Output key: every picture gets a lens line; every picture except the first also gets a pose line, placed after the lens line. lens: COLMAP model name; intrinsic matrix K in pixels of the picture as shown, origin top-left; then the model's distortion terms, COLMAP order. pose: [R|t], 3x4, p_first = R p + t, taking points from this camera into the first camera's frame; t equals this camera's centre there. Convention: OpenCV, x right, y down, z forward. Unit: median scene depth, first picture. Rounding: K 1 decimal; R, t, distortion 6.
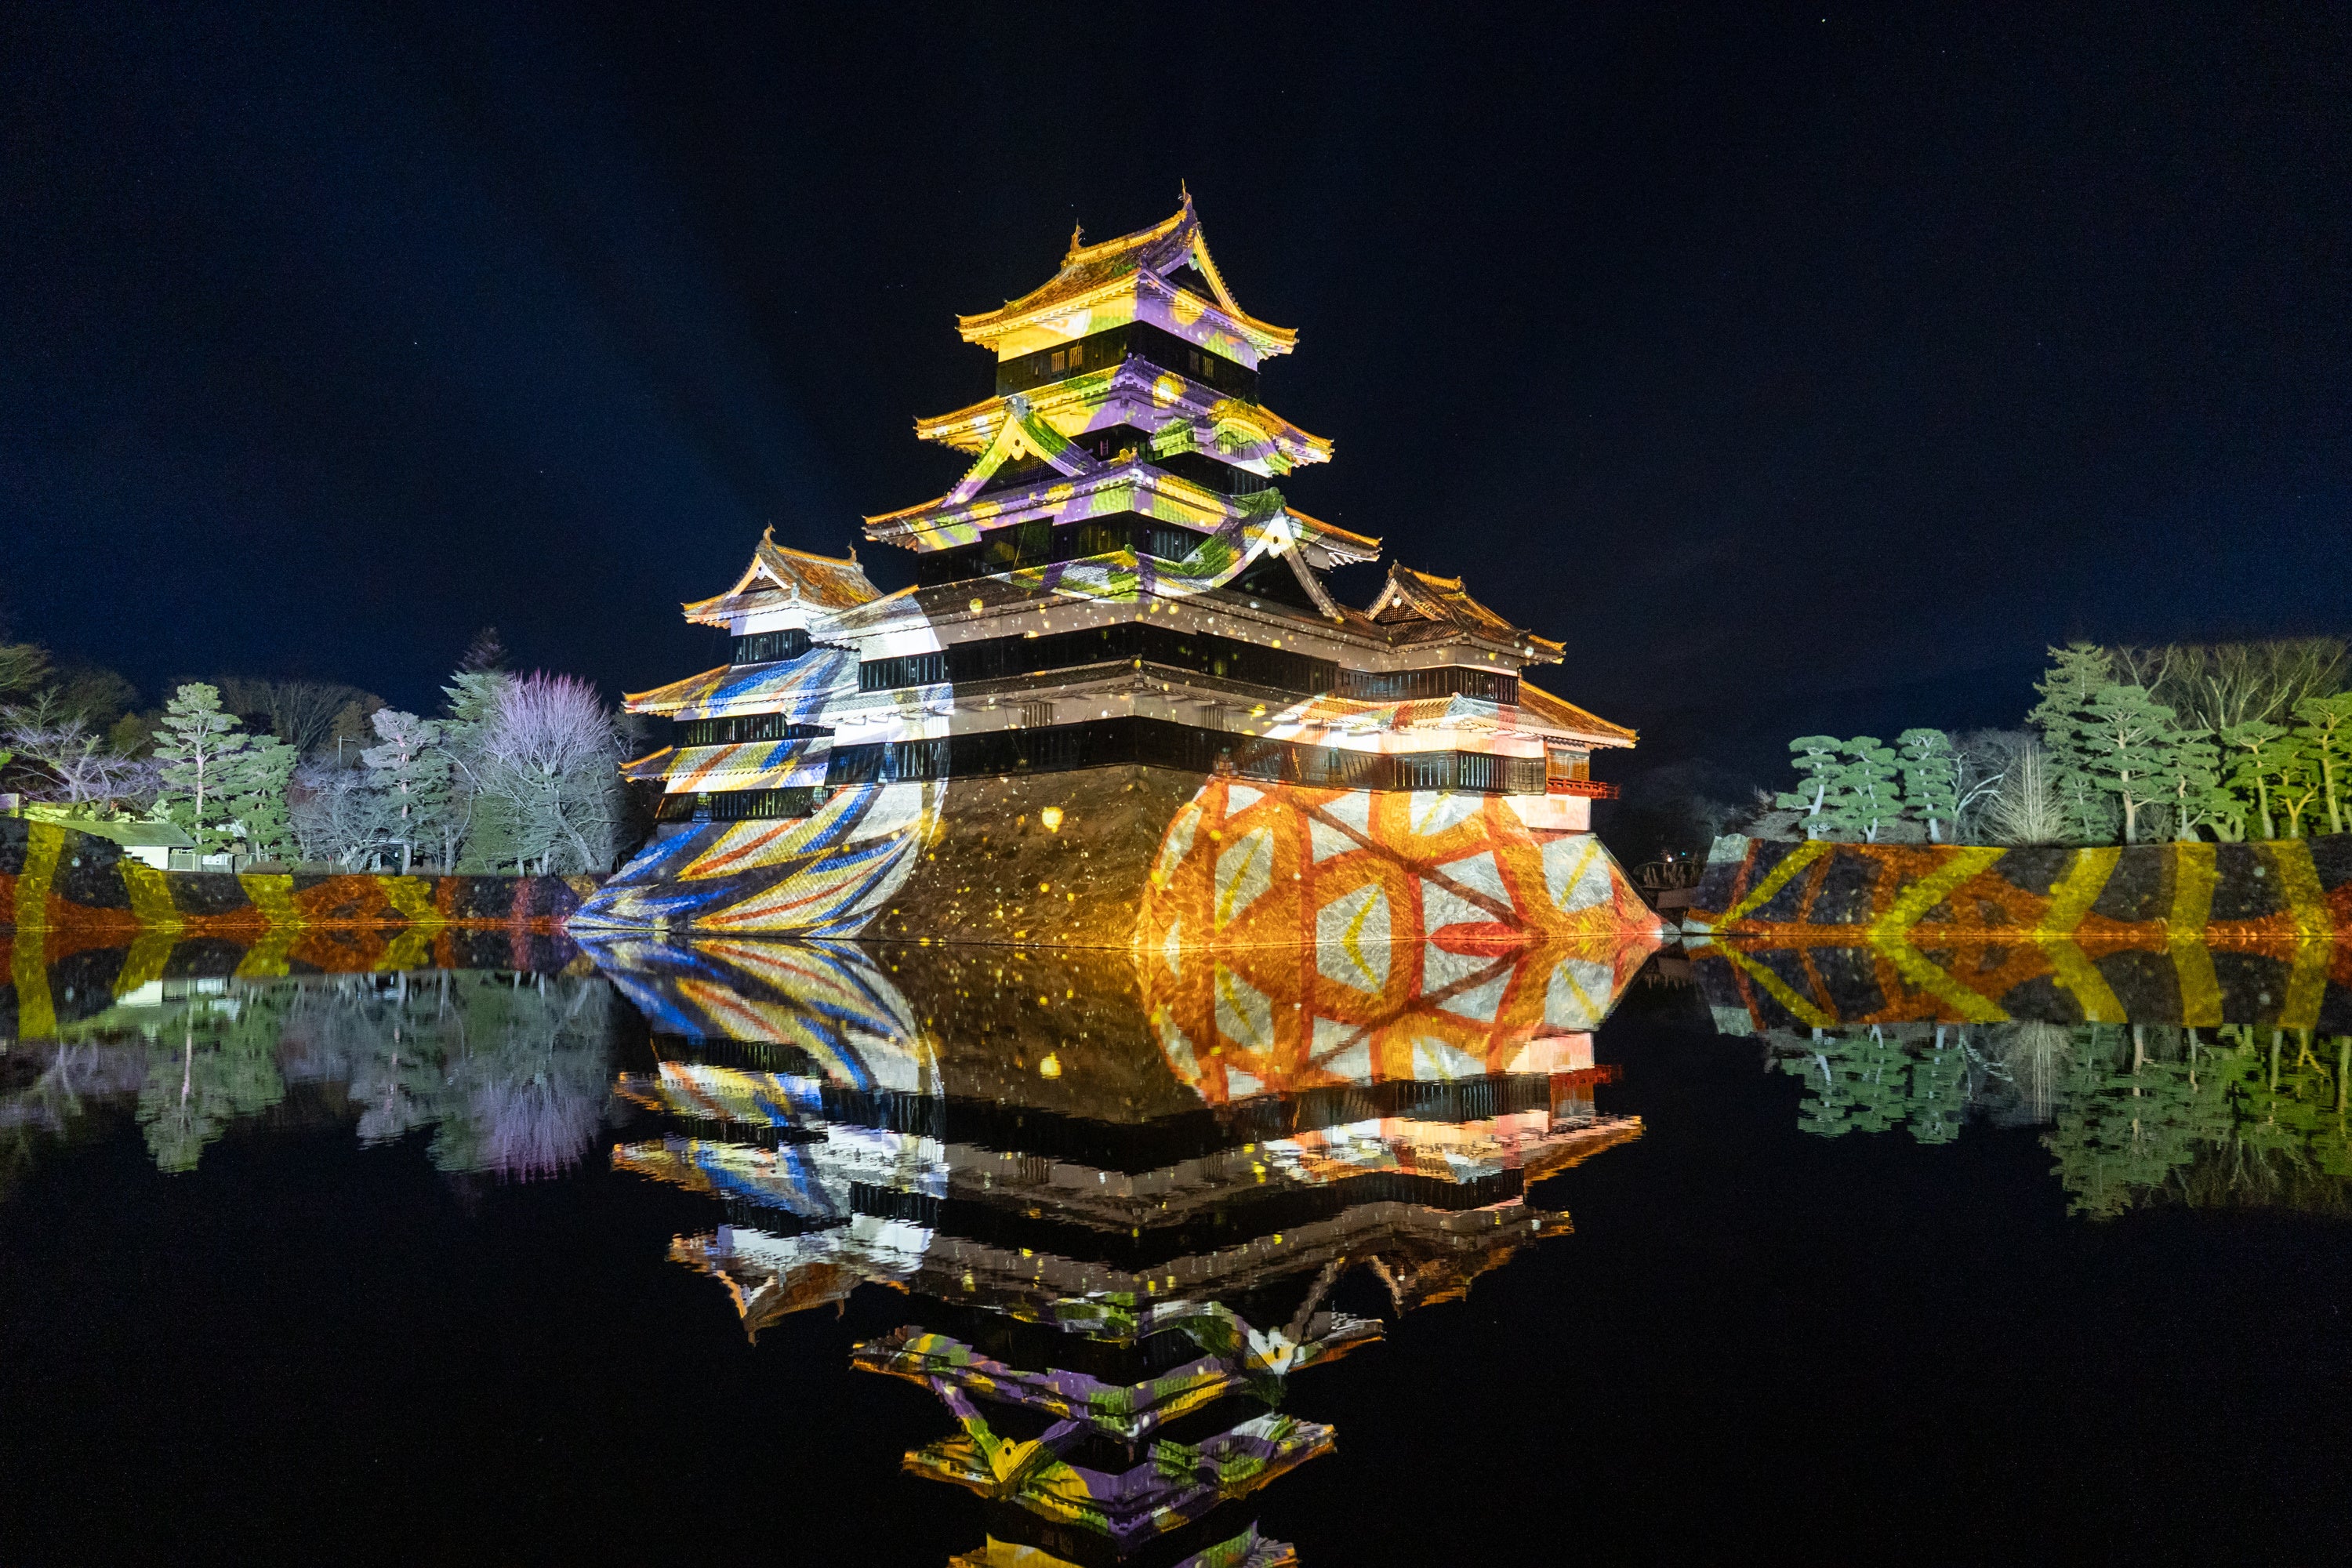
lens RADIAL K [[1576.0, 0, 1170.8], [0, 1576.0, 791.4], [0, 0, 1]] dist [-0.006280, 0.000519]
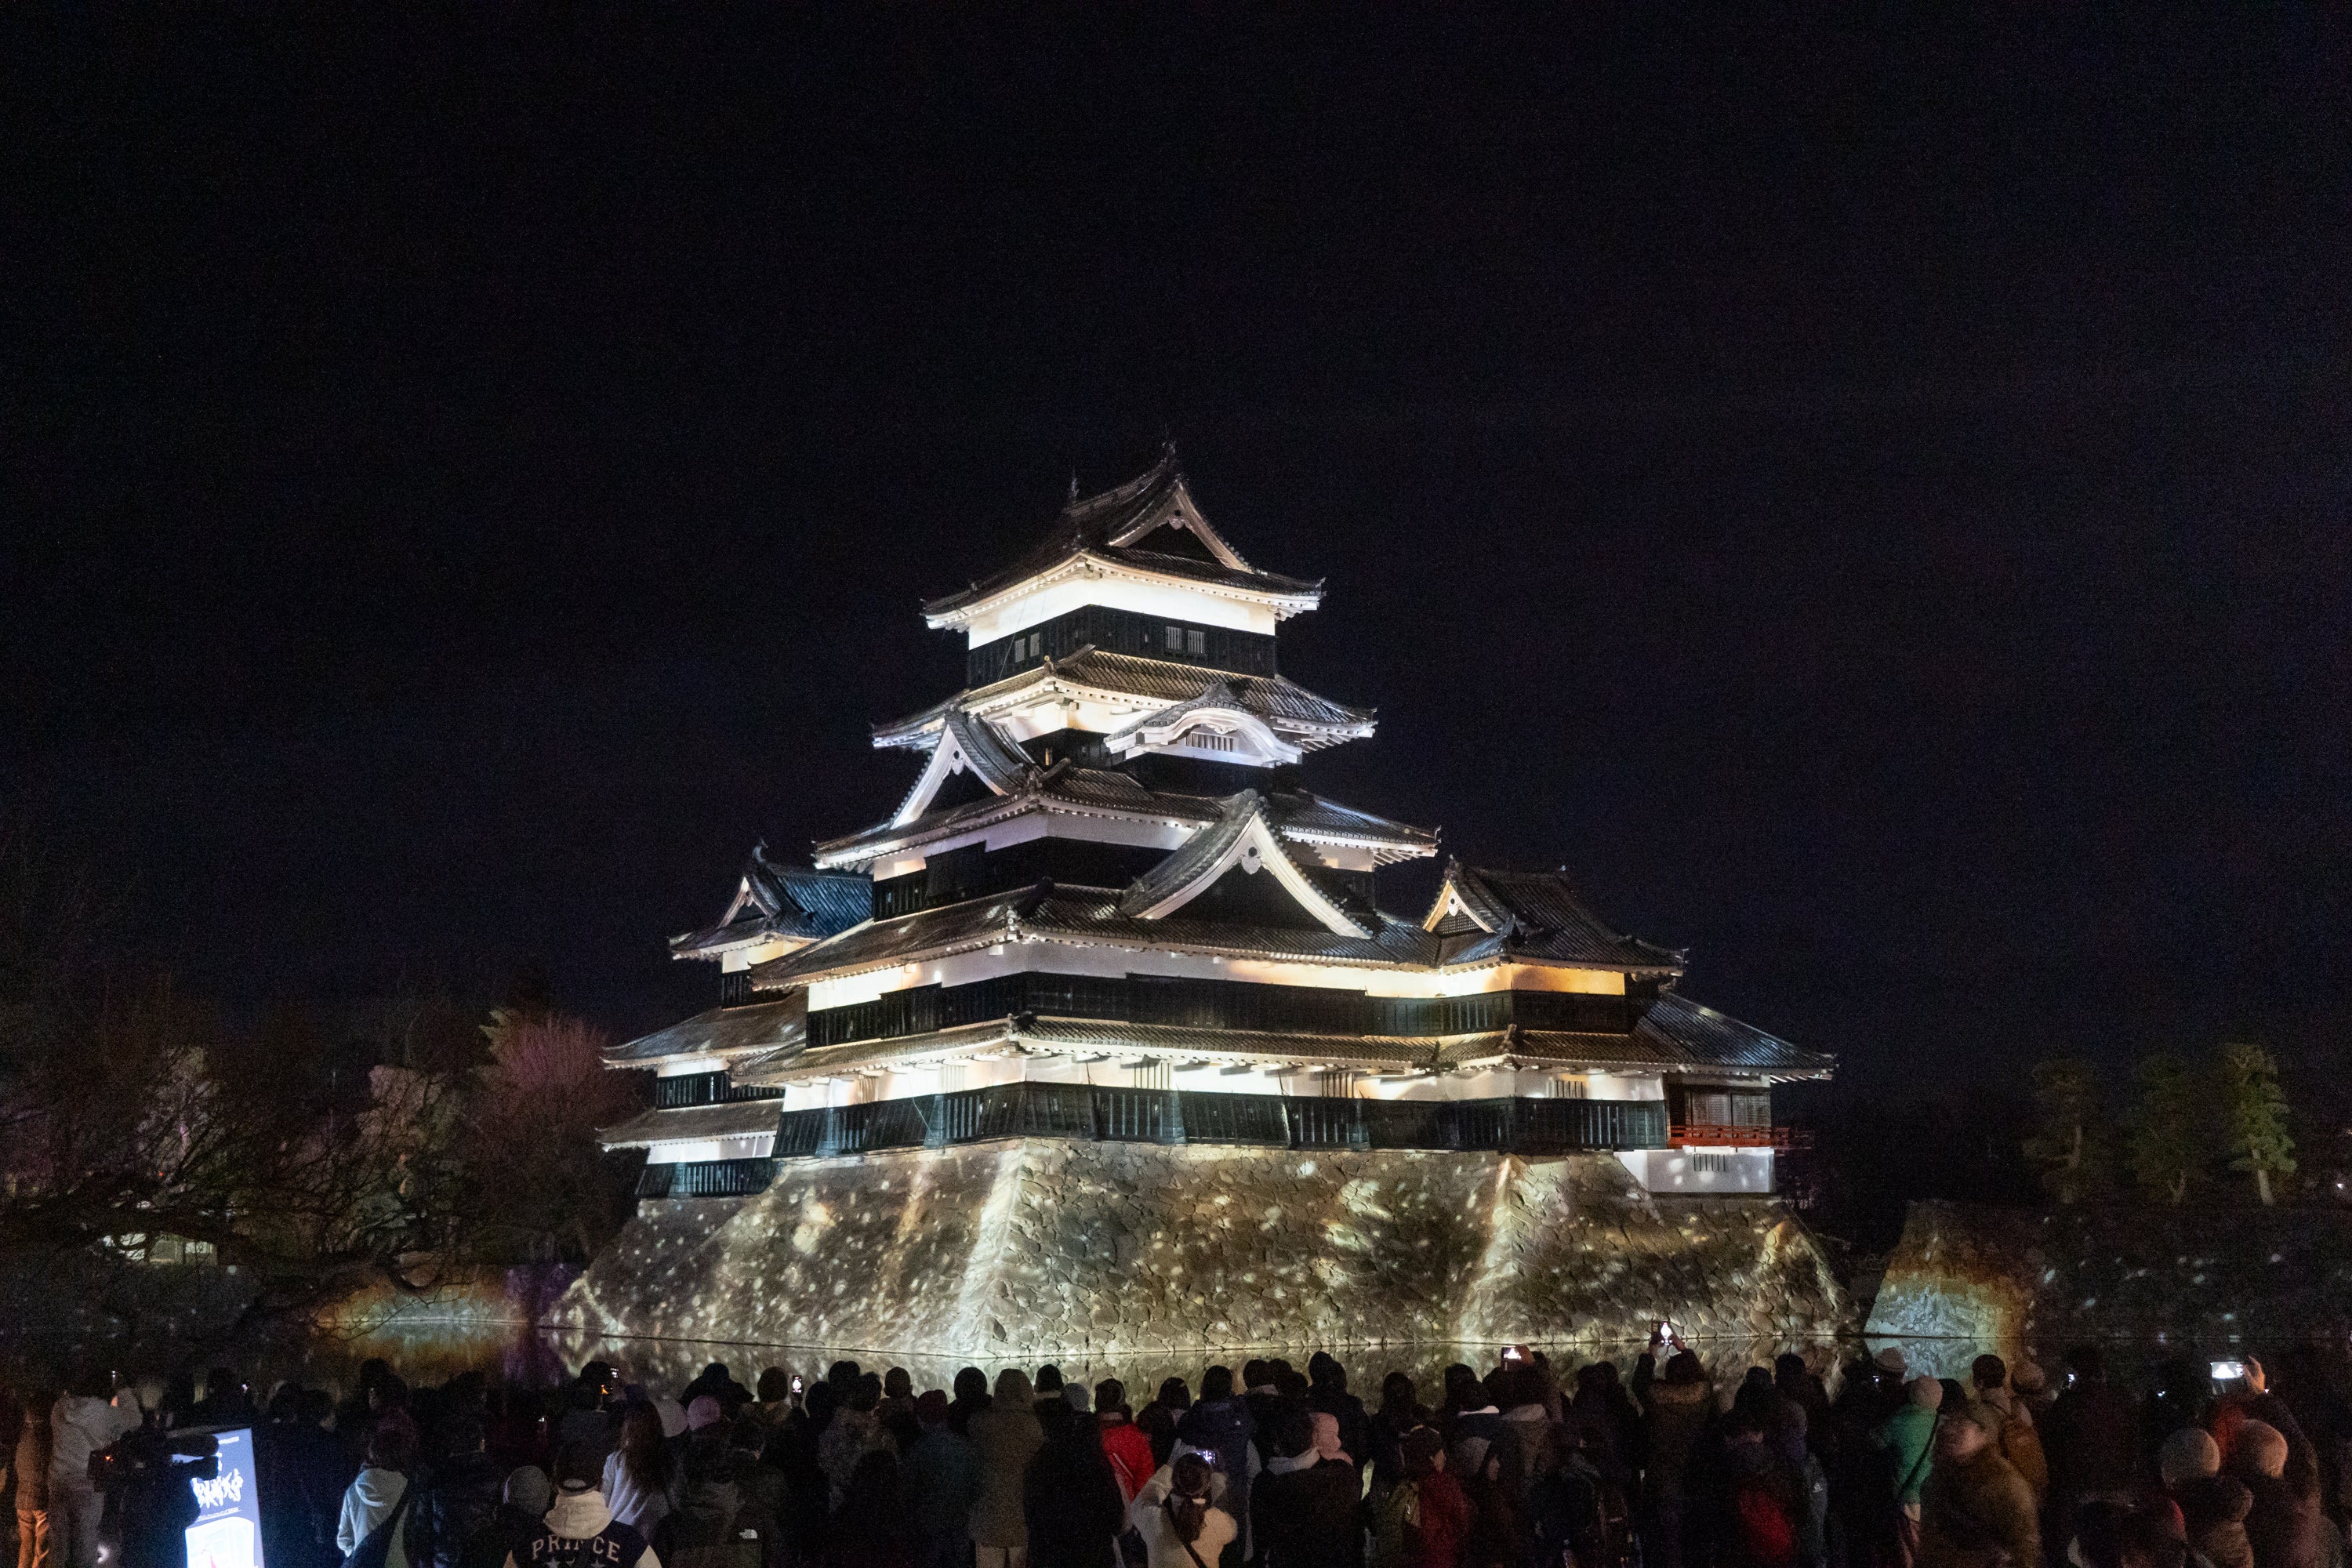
lens RADIAL K [[2545.9, 0, 1176.0], [0, 2545.9, 784.0], [0, 0, 1]] dist [-0.001924, 0.014368]
pose [[0.964351, -0.056869, -0.258443, 0.355189], [0.026188, 0.992351, -0.120642, -0.032634], [0.263327, 0.109573, 0.958464, -0.283601]]
